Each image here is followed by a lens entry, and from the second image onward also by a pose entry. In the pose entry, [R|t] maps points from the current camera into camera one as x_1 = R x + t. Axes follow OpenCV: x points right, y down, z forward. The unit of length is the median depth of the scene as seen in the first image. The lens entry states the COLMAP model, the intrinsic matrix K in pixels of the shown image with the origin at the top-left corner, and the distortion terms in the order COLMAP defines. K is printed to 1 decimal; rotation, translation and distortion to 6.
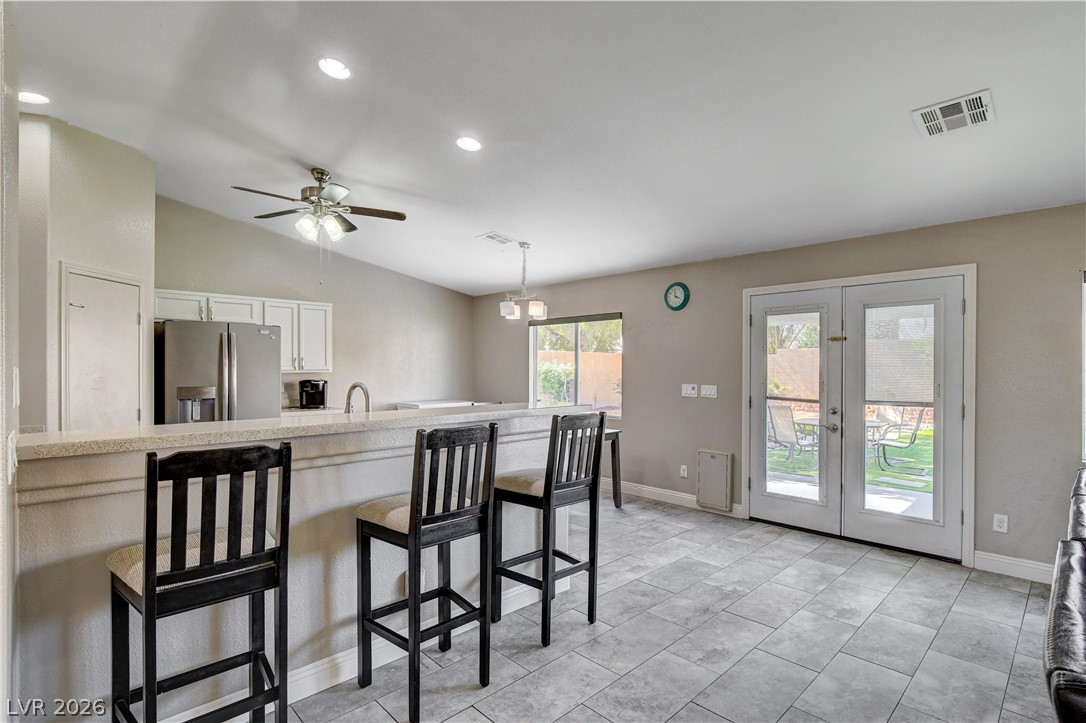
lens RADIAL K [[524.4, 0, 543.5], [0, 524.4, 368.9], [0, 0, 1]] dist [-0.013424, 0.000252]
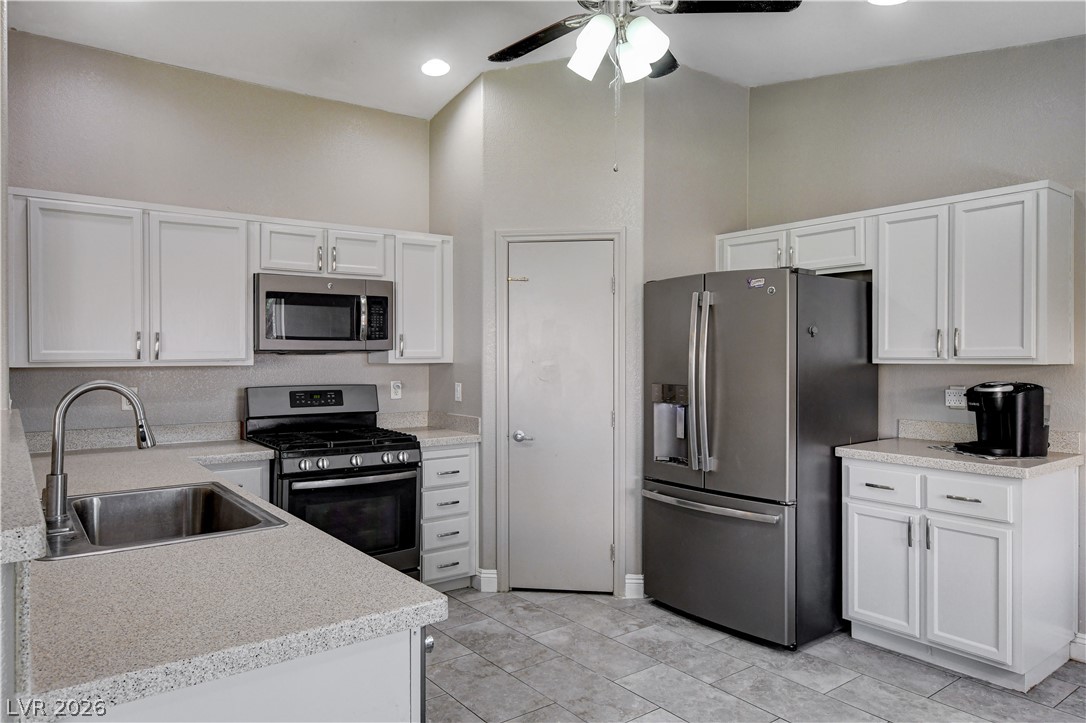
lens RADIAL K [[713.5, 0, 534.0], [0, 713.5, 355.3], [0, 0, 1]] dist [-0.004062, 0.006338]
pose [[-0.126077, 0.001504, -0.992019, 0.213296], [0.000038, 0.999999, 0.001511, -0.001288], [0.992020, 0.000153, -0.126077, 1.023446]]
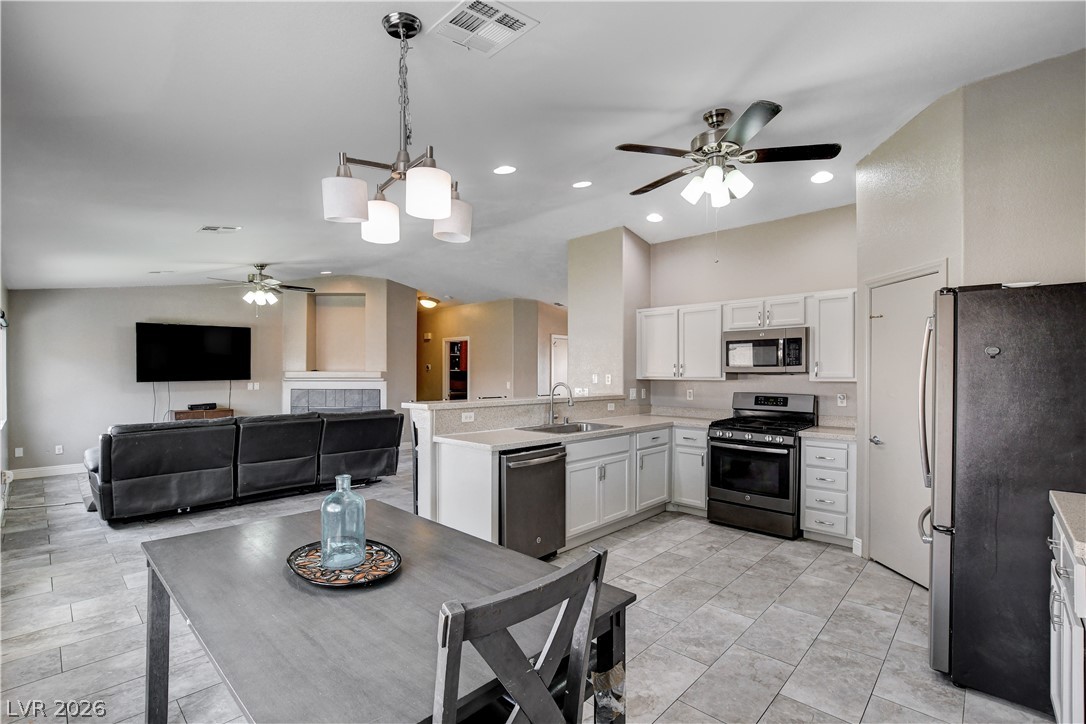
lens RADIAL K [[489.4, 0, 547.9], [0, 489.4, 374.2], [0, 0, 1]] dist [-0.014768, 0.001792]
pose [[-0.998363, -0.002497, -0.057133, -0.148982], [-0.002758, 0.999986, 0.004494, -0.006162], [0.057121, 0.004645, -0.998356, 1.712019]]
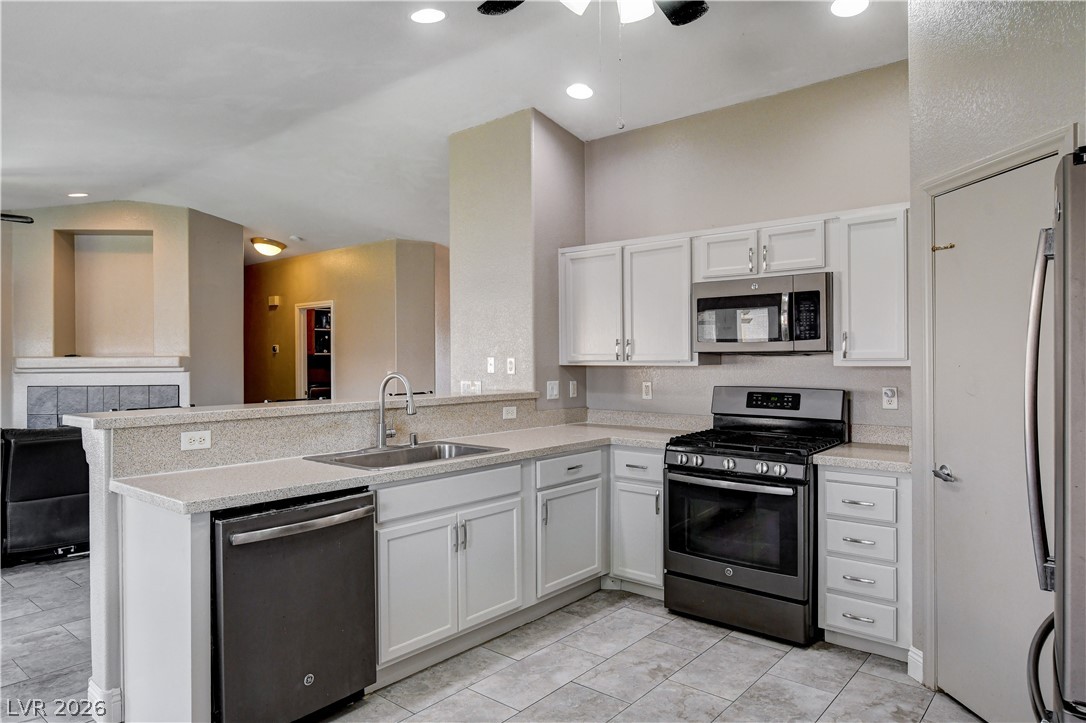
lens RADIAL K [[684.6, 0, 544.1], [0, 684.6, 357.4], [0, 0, 1]] dist [-0.005639, 0.007846]
pose [[-0.994233, 0.006024, -0.107076, -0.324816], [0.005735, 0.999979, 0.003008, -0.003512], [0.107092, 0.002376, -0.994246, 1.500025]]
